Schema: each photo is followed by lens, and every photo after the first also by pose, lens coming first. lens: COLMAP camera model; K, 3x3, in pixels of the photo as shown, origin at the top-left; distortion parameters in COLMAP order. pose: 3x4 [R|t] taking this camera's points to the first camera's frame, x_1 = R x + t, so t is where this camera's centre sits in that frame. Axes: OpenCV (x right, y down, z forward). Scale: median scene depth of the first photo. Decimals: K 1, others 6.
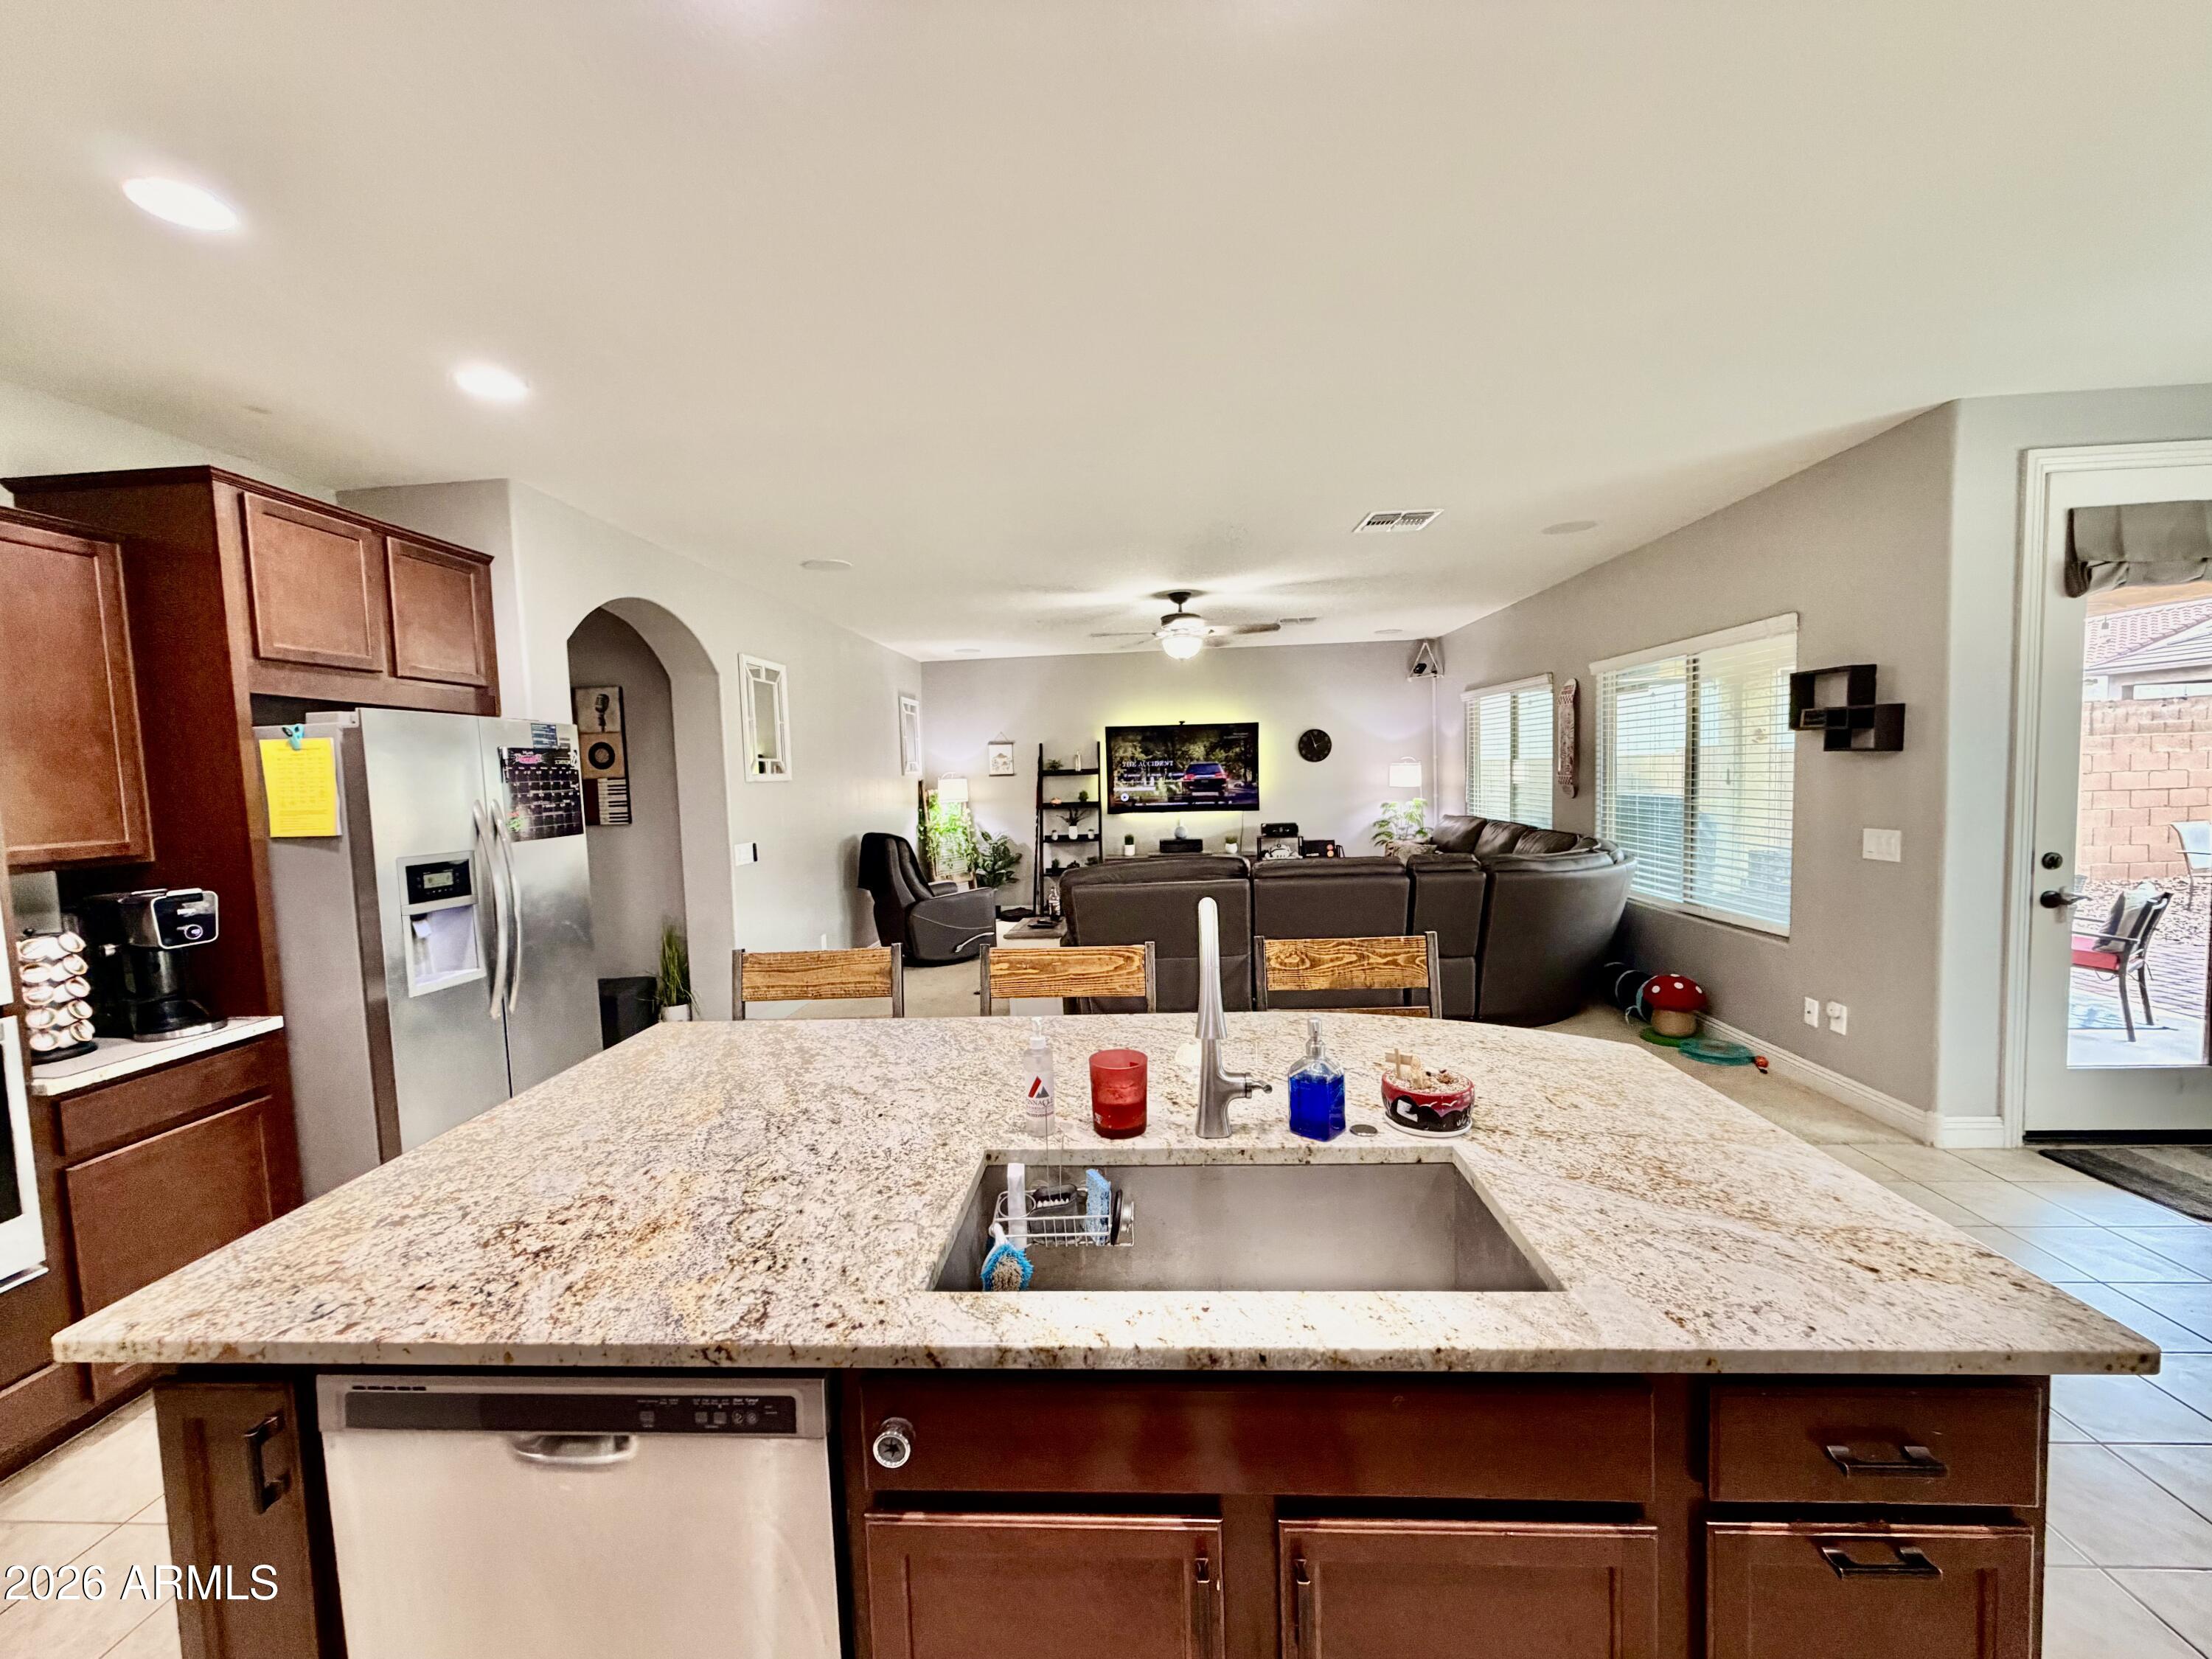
lens RADIAL K [[881.6, 0, 1099.8], [0, 881.6, 830.1], [0, 0, 1]] dist [0.000295, -0.000004]
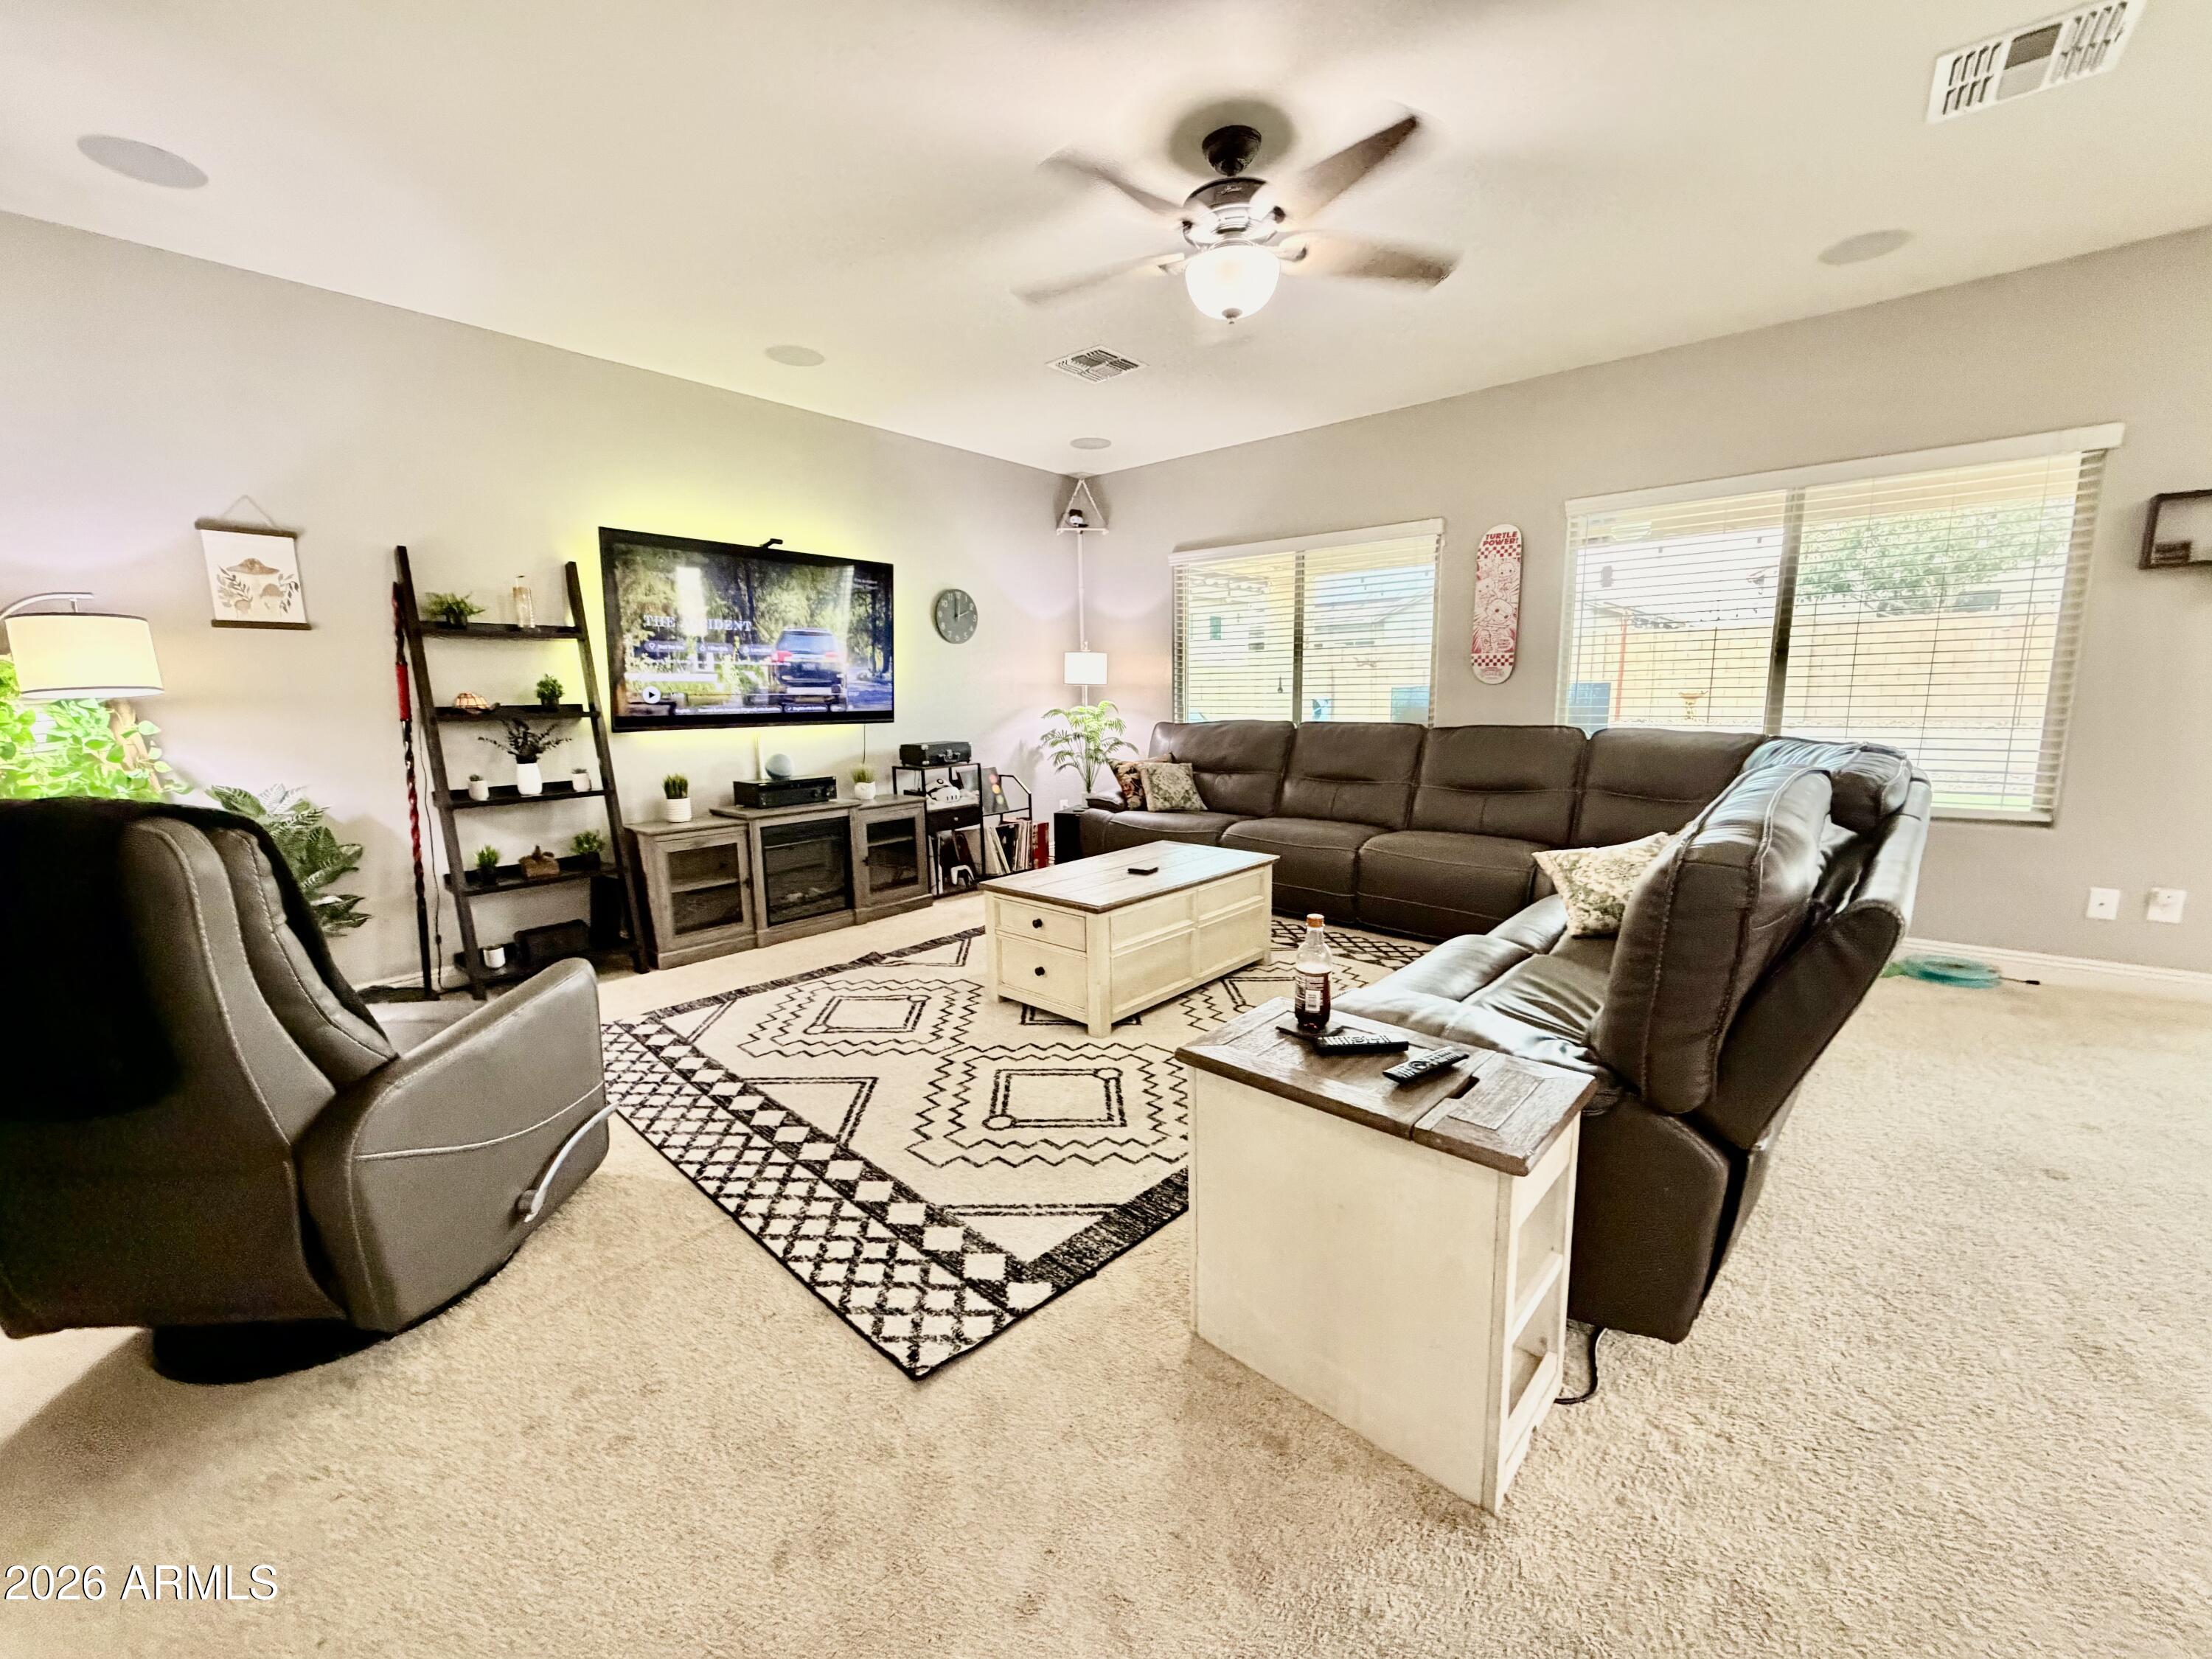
lens RADIAL K [[881.6, 0, 1102.4], [0, 881.6, 830.2], [0, 0, 1]] dist [0.000295, -0.000004]
pose [[0.602188, -0.100647, 0.791985, -0.202560], [0.050210, 0.994832, 0.088248, 0.003843], [-0.796774, -0.013377, 0.604129, 0.550000]]
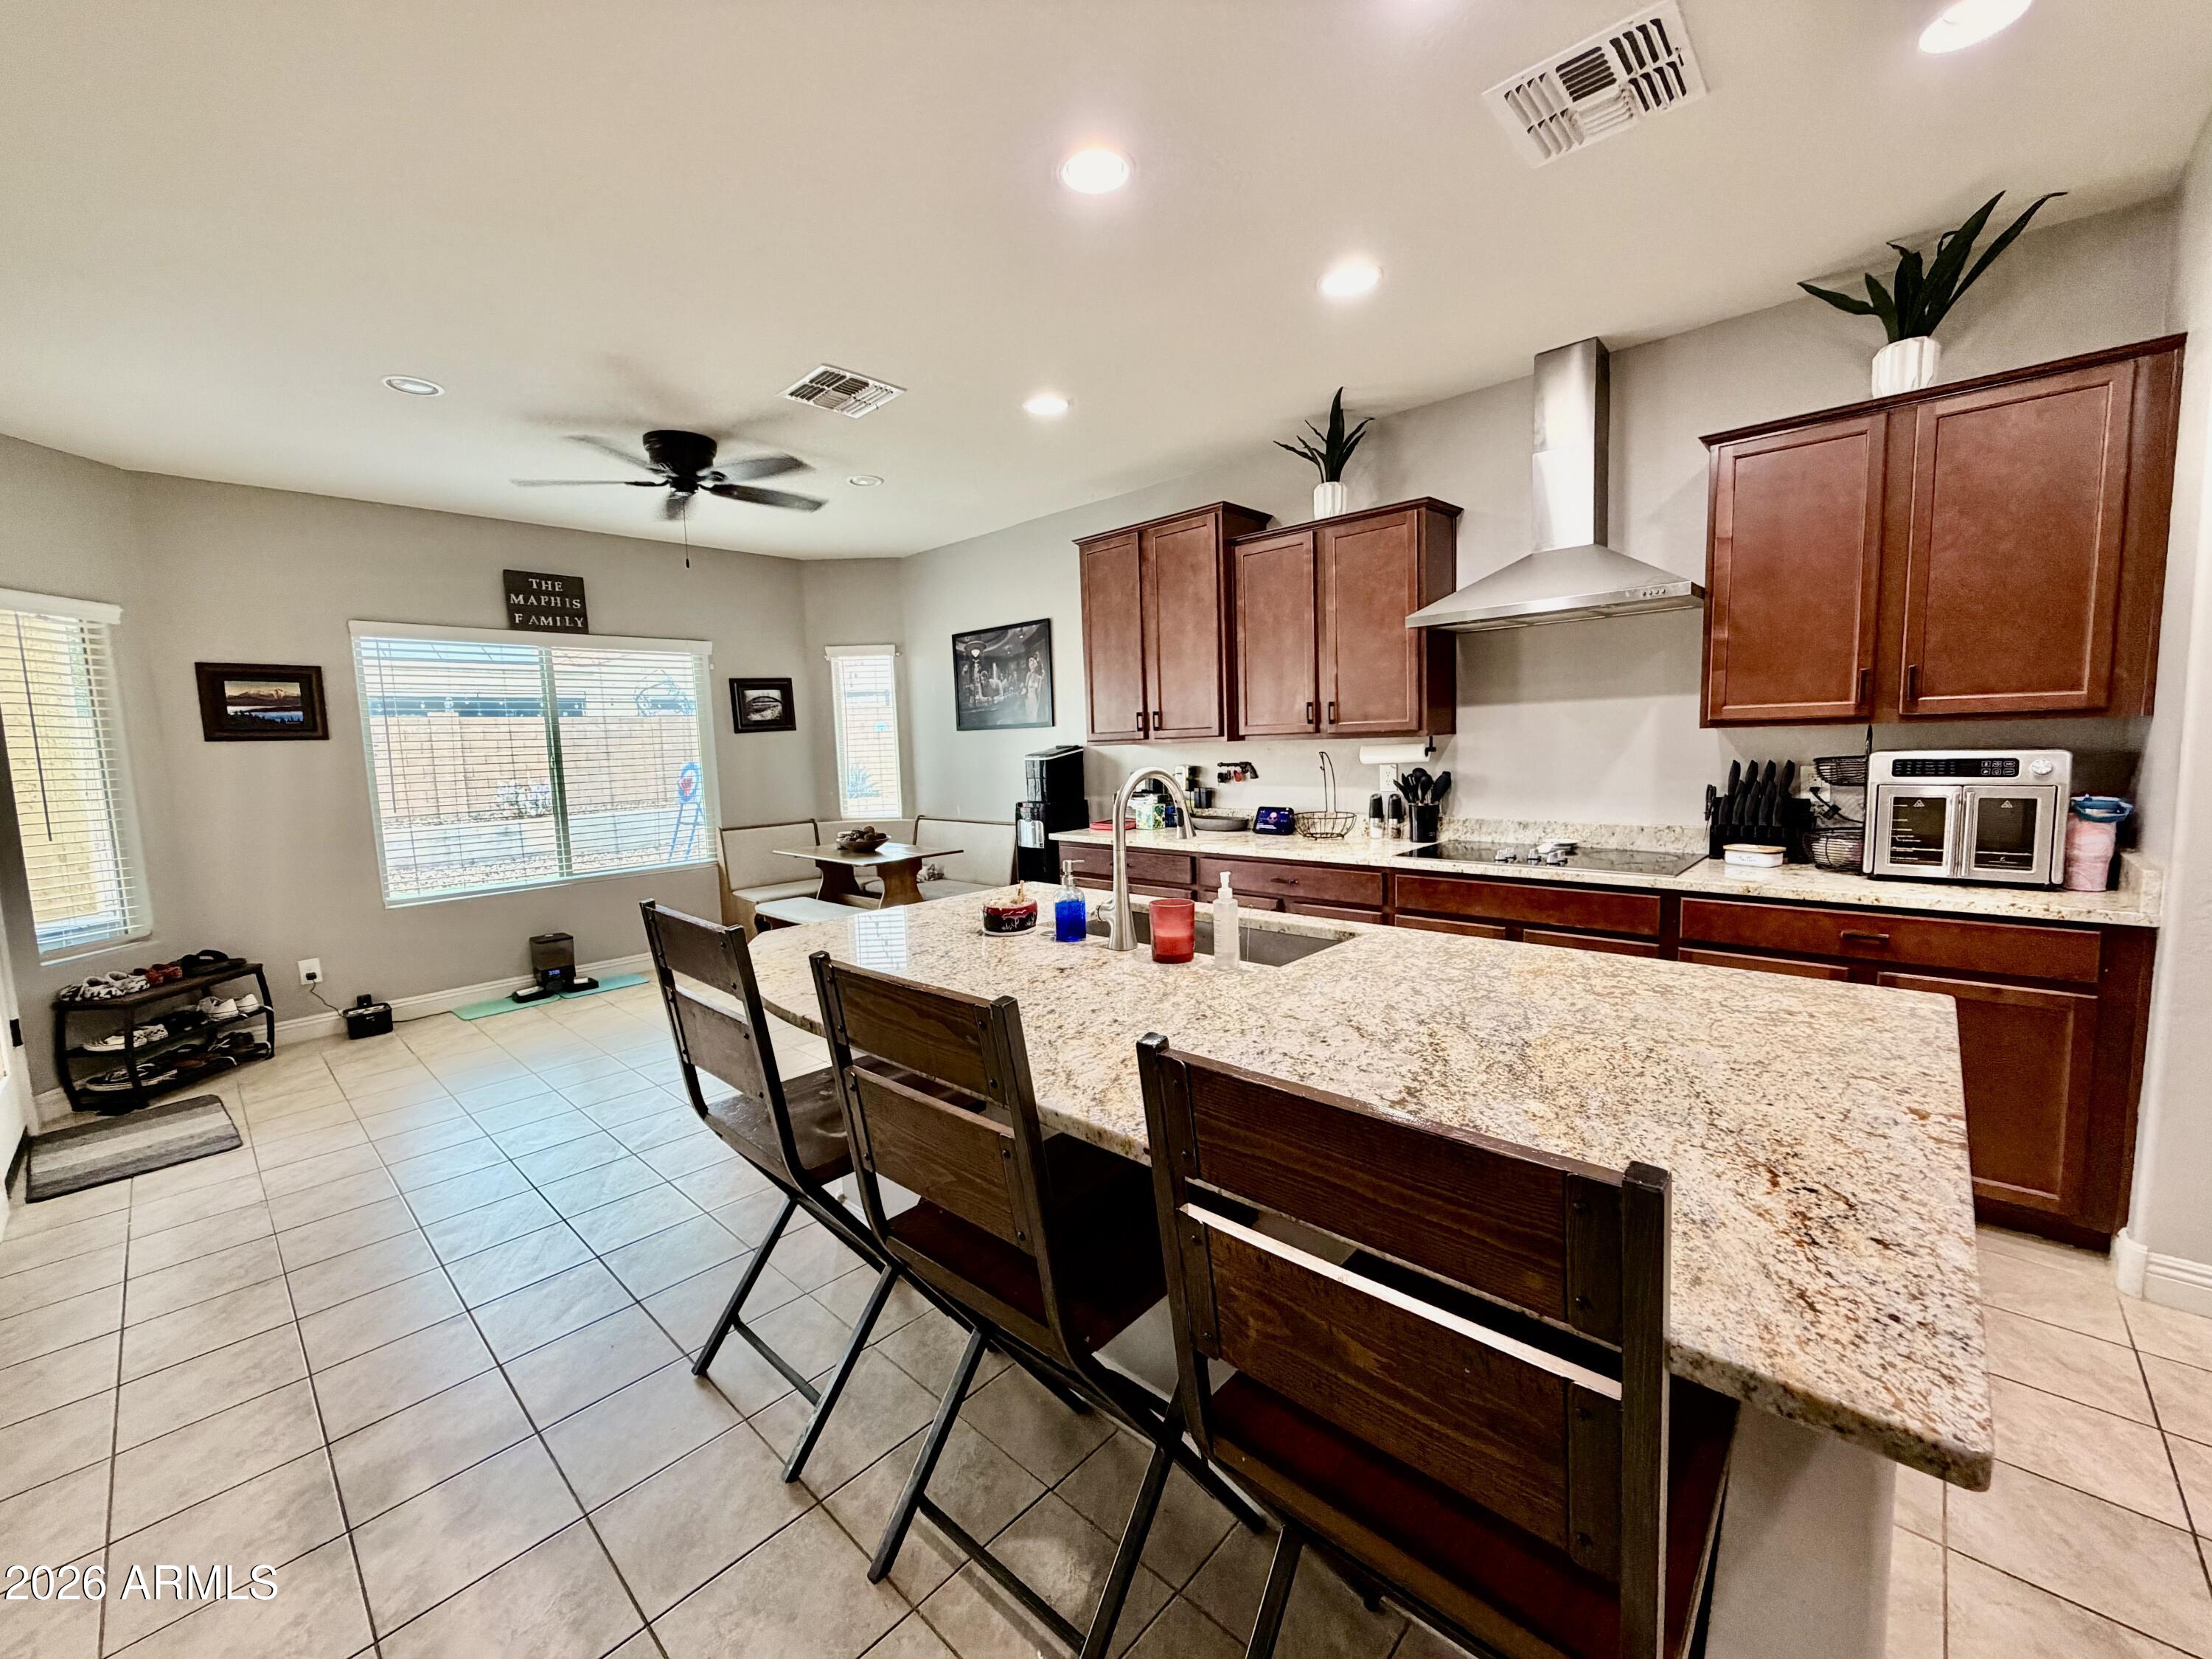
lens RADIAL K [[881.6, 0, 1099.8], [0, 881.6, 829.8], [0, 0, 1]] dist [0.000295, -0.000004]
pose [[-0.767940, -0.003257, 0.640513, -0.118646], [0.102734, 0.986414, 0.128189, -0.002760], [-0.632229, 0.164243, -0.757173, 0.335204]]
